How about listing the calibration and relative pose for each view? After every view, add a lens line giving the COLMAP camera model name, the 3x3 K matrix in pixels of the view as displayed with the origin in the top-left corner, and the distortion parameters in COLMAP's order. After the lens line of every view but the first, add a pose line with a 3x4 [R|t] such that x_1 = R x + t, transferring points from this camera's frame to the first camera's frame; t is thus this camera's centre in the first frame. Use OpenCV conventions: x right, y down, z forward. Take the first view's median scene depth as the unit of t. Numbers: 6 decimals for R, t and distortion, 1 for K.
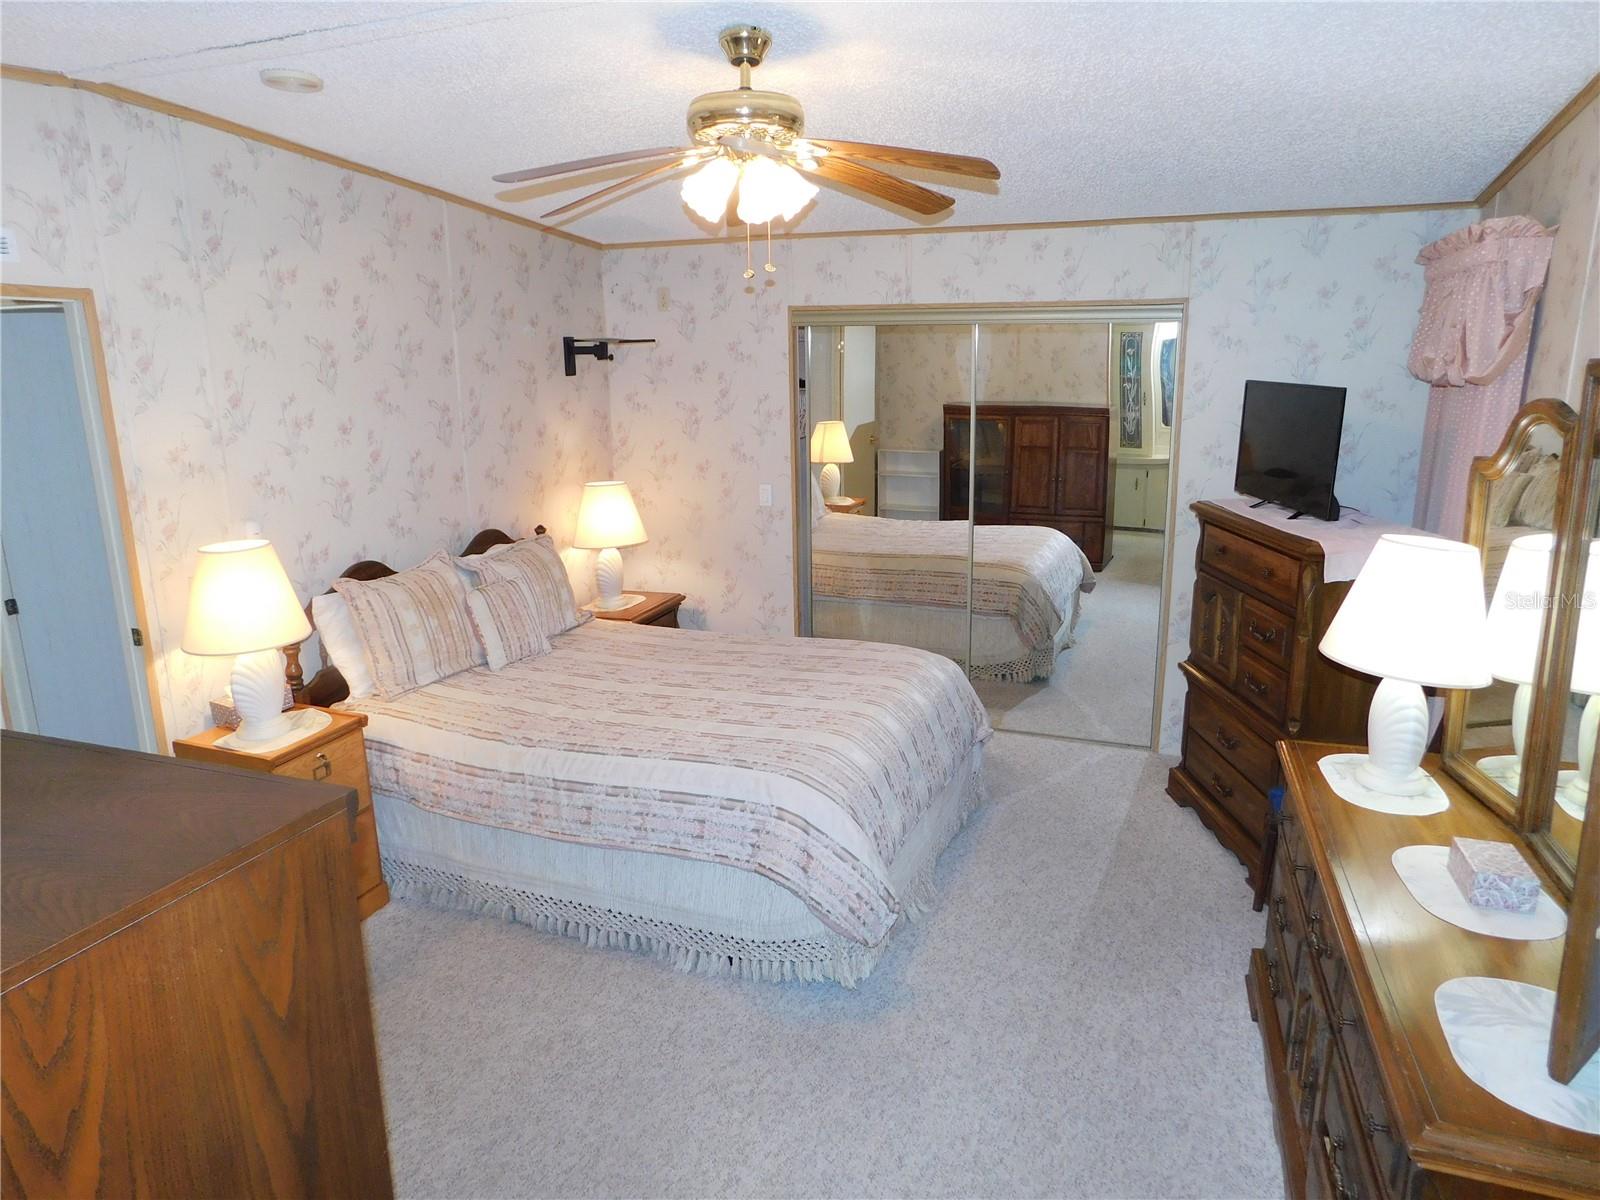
lens RADIAL K [[1069.0, 0, 803.1], [0, 1069.0, 593.1], [0, 0, 1]] dist [-0.060019, 0.055259]
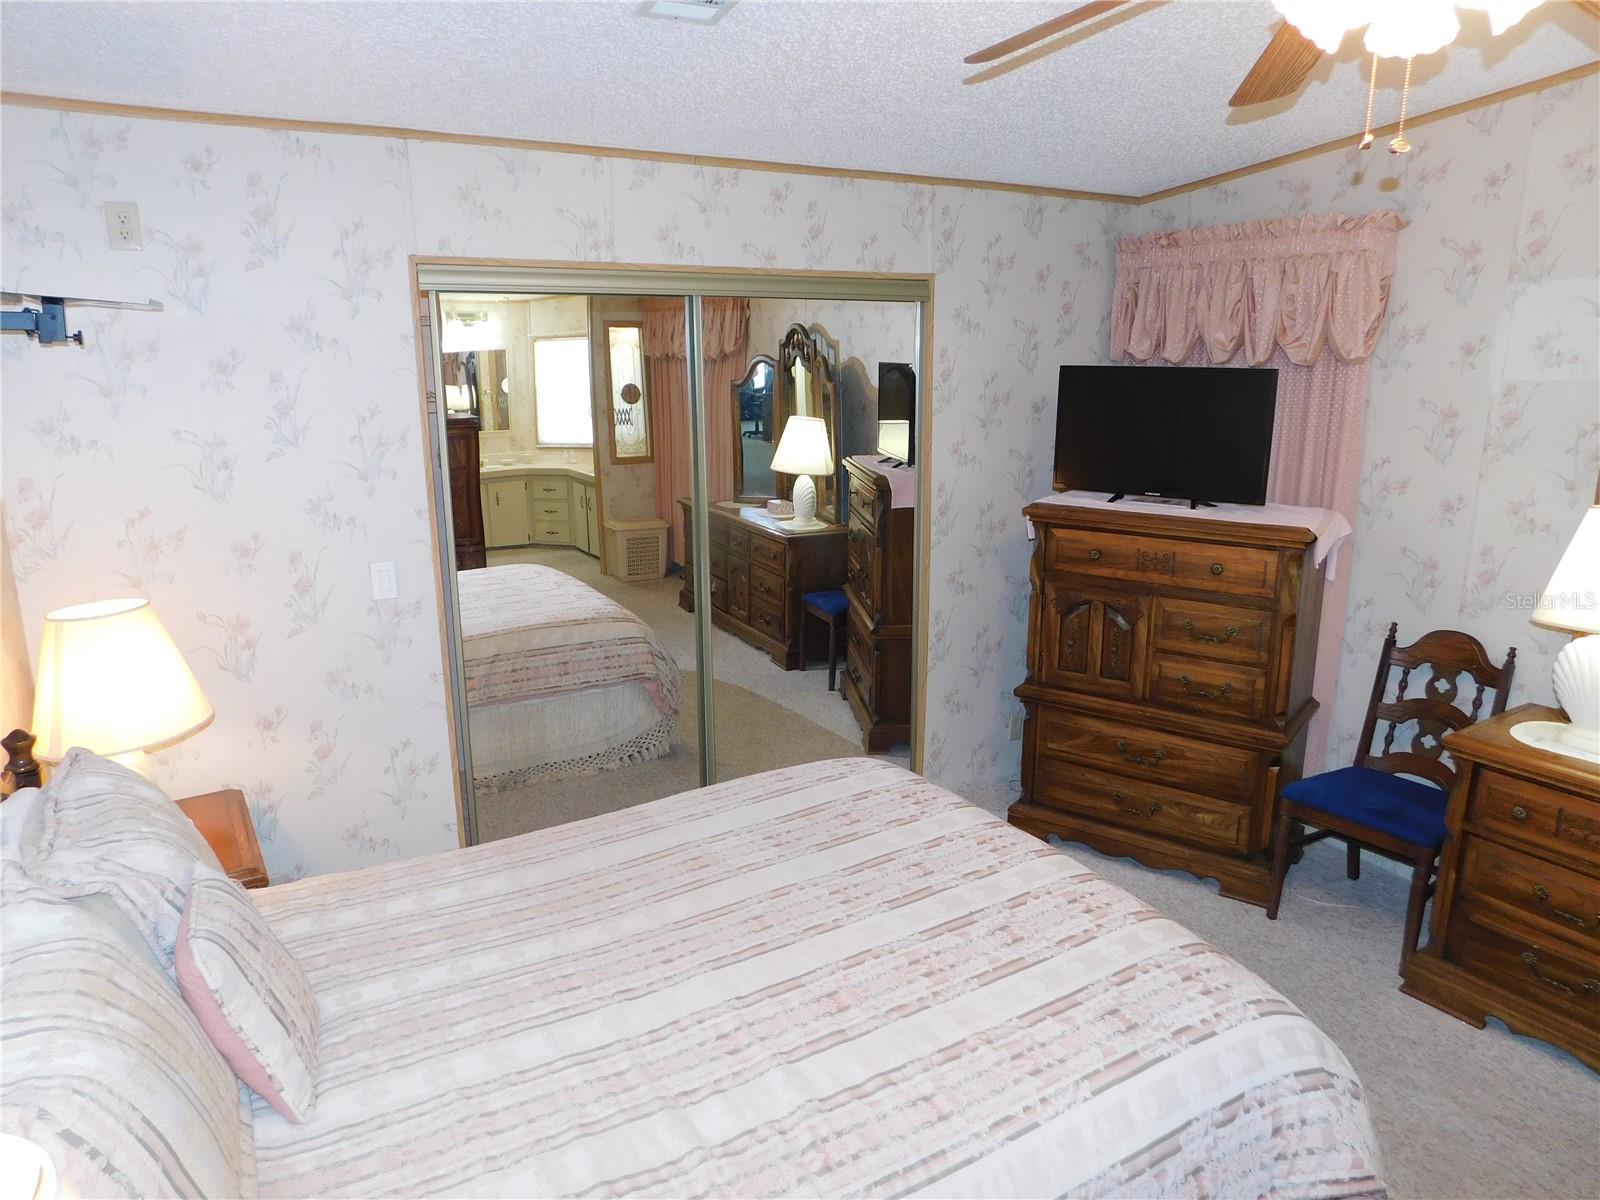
lens RADIAL K [[1069.0, 0, 803.1], [0, 1069.0, 593.1], [0, 0, 1]] dist [-0.060019, 0.055259]
pose [[0.618201, -0.168232, 0.767805, -0.373315], [0.174903, 0.981779, 0.074292, -0.096666], [-0.766313, 0.088364, 0.636361, 0.502914]]
